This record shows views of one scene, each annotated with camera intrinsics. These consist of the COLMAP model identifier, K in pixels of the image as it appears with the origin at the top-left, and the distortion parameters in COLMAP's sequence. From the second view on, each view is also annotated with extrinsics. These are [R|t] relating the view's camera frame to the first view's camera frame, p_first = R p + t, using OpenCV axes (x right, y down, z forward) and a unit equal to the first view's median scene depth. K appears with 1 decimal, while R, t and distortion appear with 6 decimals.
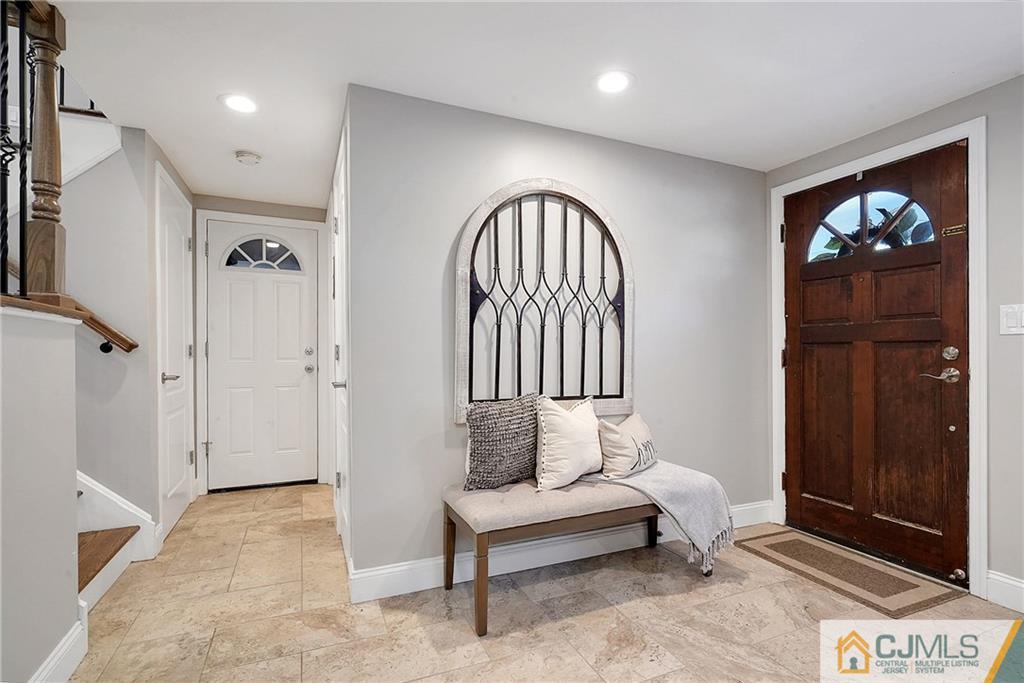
lens RADIAL K [[486.3, 0, 516.1], [0, 486.3, 349.4], [0, 0, 1]] dist [0.005590, 0.000289]
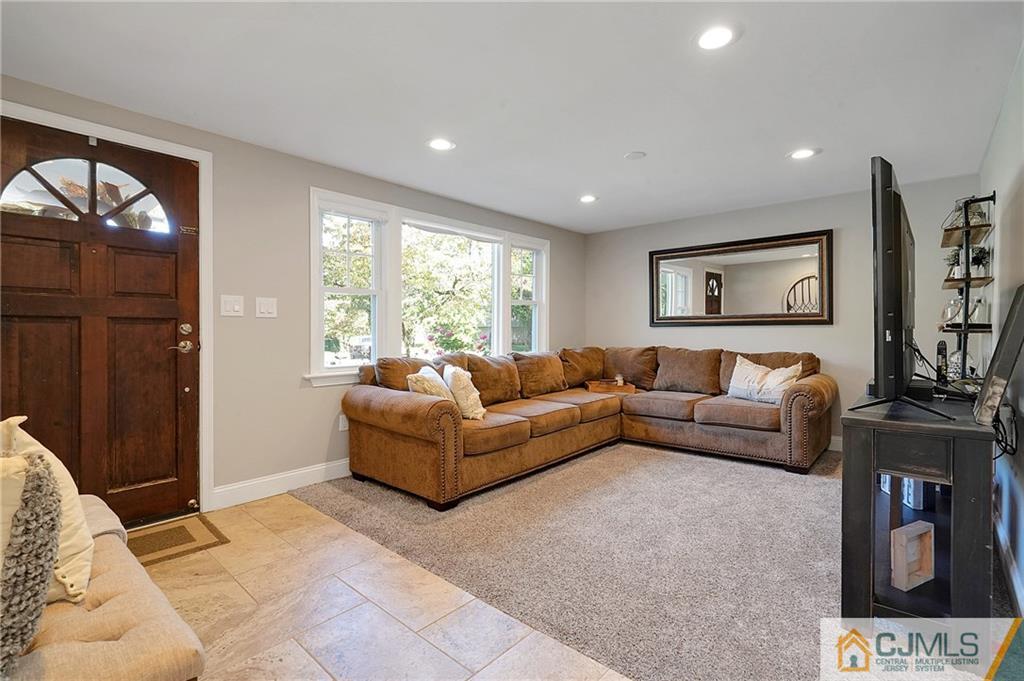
lens RADIAL K [[473.3, 0, 515.9], [0, 473.3, 332.7], [0, 0, 1]] dist [-0.000557, 0.000086]
pose [[-0.410407, -0.005375, 0.911887, -0.517380], [-0.006506, 0.999974, 0.002966, 0.007529], [-0.911879, -0.004715, -0.410431, 0.693649]]
